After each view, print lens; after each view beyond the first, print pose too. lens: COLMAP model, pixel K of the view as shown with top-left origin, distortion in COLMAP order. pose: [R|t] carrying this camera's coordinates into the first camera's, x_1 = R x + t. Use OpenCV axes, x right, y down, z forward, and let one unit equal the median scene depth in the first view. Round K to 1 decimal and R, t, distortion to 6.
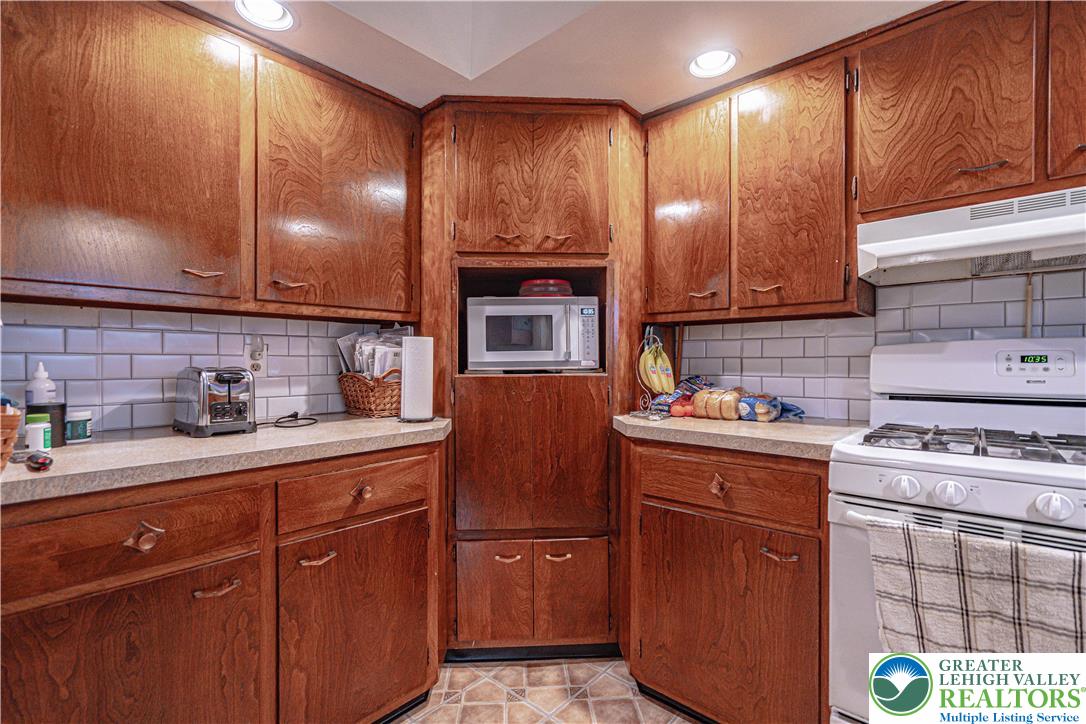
lens RADIAL K [[500.5, 0, 542.8], [0, 500.5, 364.4], [0, 0, 1]] dist [-0.003553, 0.002175]
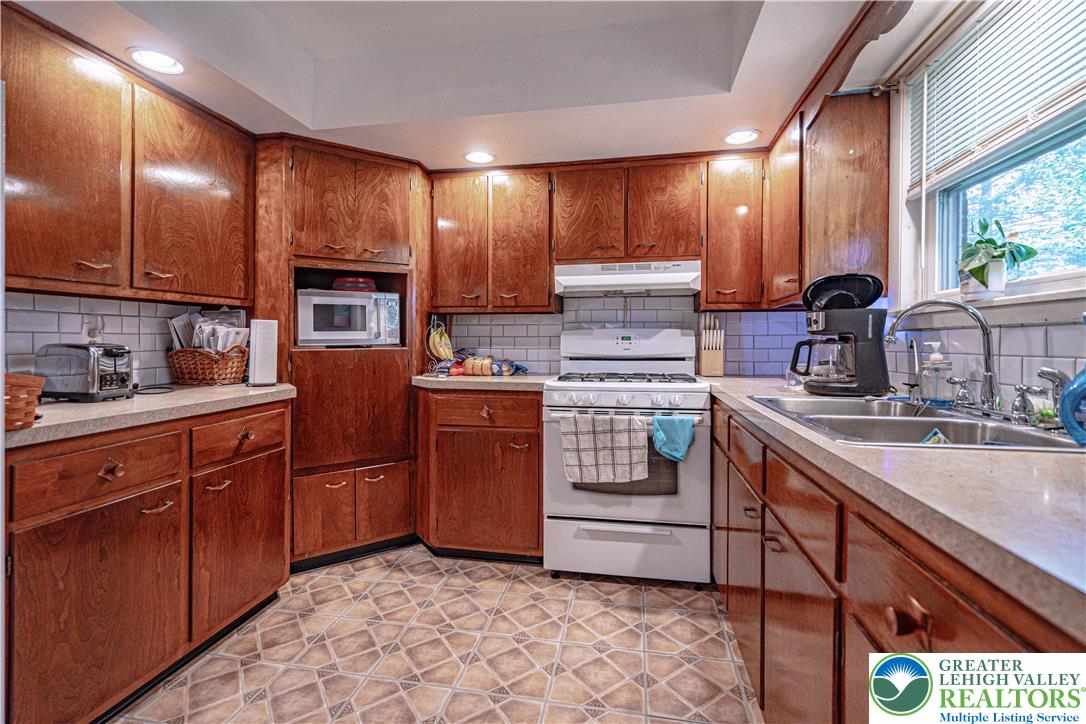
lens RADIAL K [[501.7, 0, 542.8], [0, 501.7, 352.1], [0, 0, 1]] dist [0.001415, 0.000071]
pose [[0.853922, -0.012302, 0.520255, -0.340348], [0.001267, 0.999767, 0.021560, 0.000900], [-0.520399, -0.017751, 0.853739, -0.511116]]
